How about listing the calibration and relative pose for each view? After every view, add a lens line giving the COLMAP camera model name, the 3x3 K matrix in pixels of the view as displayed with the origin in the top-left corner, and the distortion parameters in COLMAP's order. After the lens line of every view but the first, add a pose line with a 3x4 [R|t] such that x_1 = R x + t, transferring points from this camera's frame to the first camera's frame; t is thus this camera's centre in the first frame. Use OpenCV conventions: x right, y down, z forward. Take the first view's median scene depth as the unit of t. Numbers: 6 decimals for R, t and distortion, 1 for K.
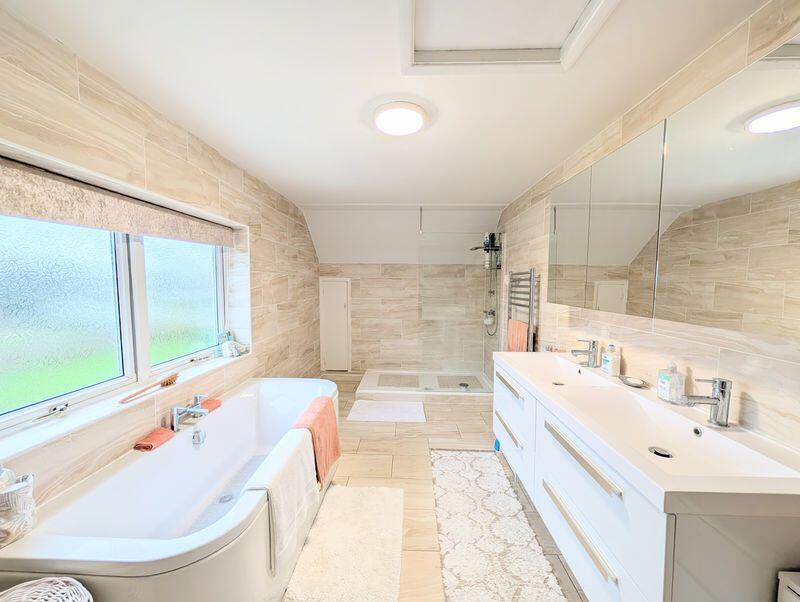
lens RADIAL K [[310.5, 0, 400.1], [0, 310.5, 303.3], [0, 0, 1]] dist [0.004359, 0.000298]
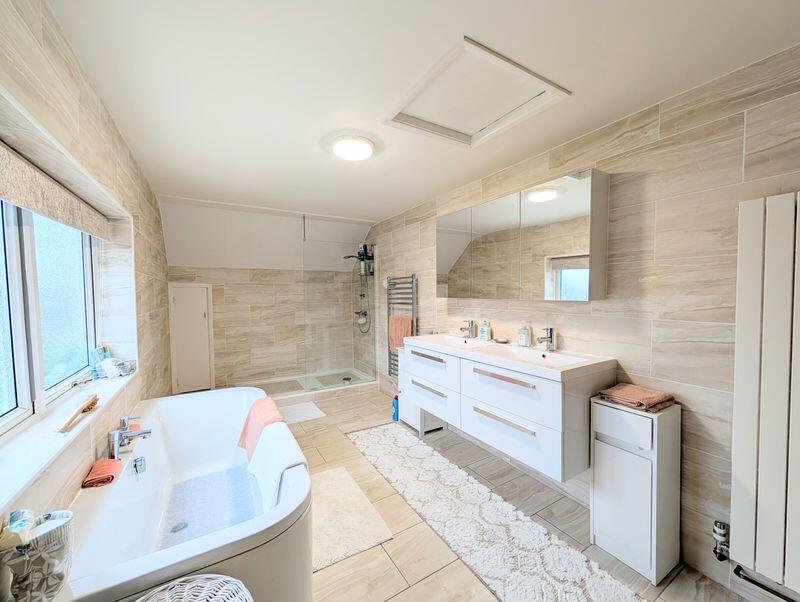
lens RADIAL K [[310.5, 0, 395.1], [0, 310.5, 303.1], [0, 0, 1]] dist [0.004359, 0.000298]
pose [[0.848039, -0.032890, 0.528912, -0.336900], [0.049492, 0.998625, -0.017255, 0.029150], [-0.527618, 0.040809, 0.848501, -0.064197]]
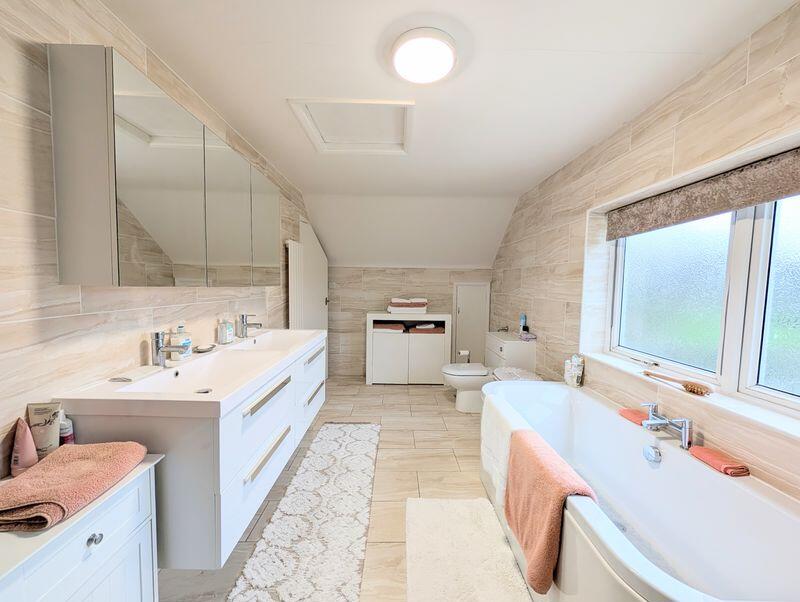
lens RADIAL K [[310.5, 0, 401.6], [0, 310.5, 304.6], [0, 0, 1]] dist [0.004359, 0.000298]
pose [[-0.998732, -0.020776, -0.045859, 0.050241], [-0.026609, 0.991091, 0.130505, -0.039803], [0.042739, 0.131559, -0.990387, 1.192806]]
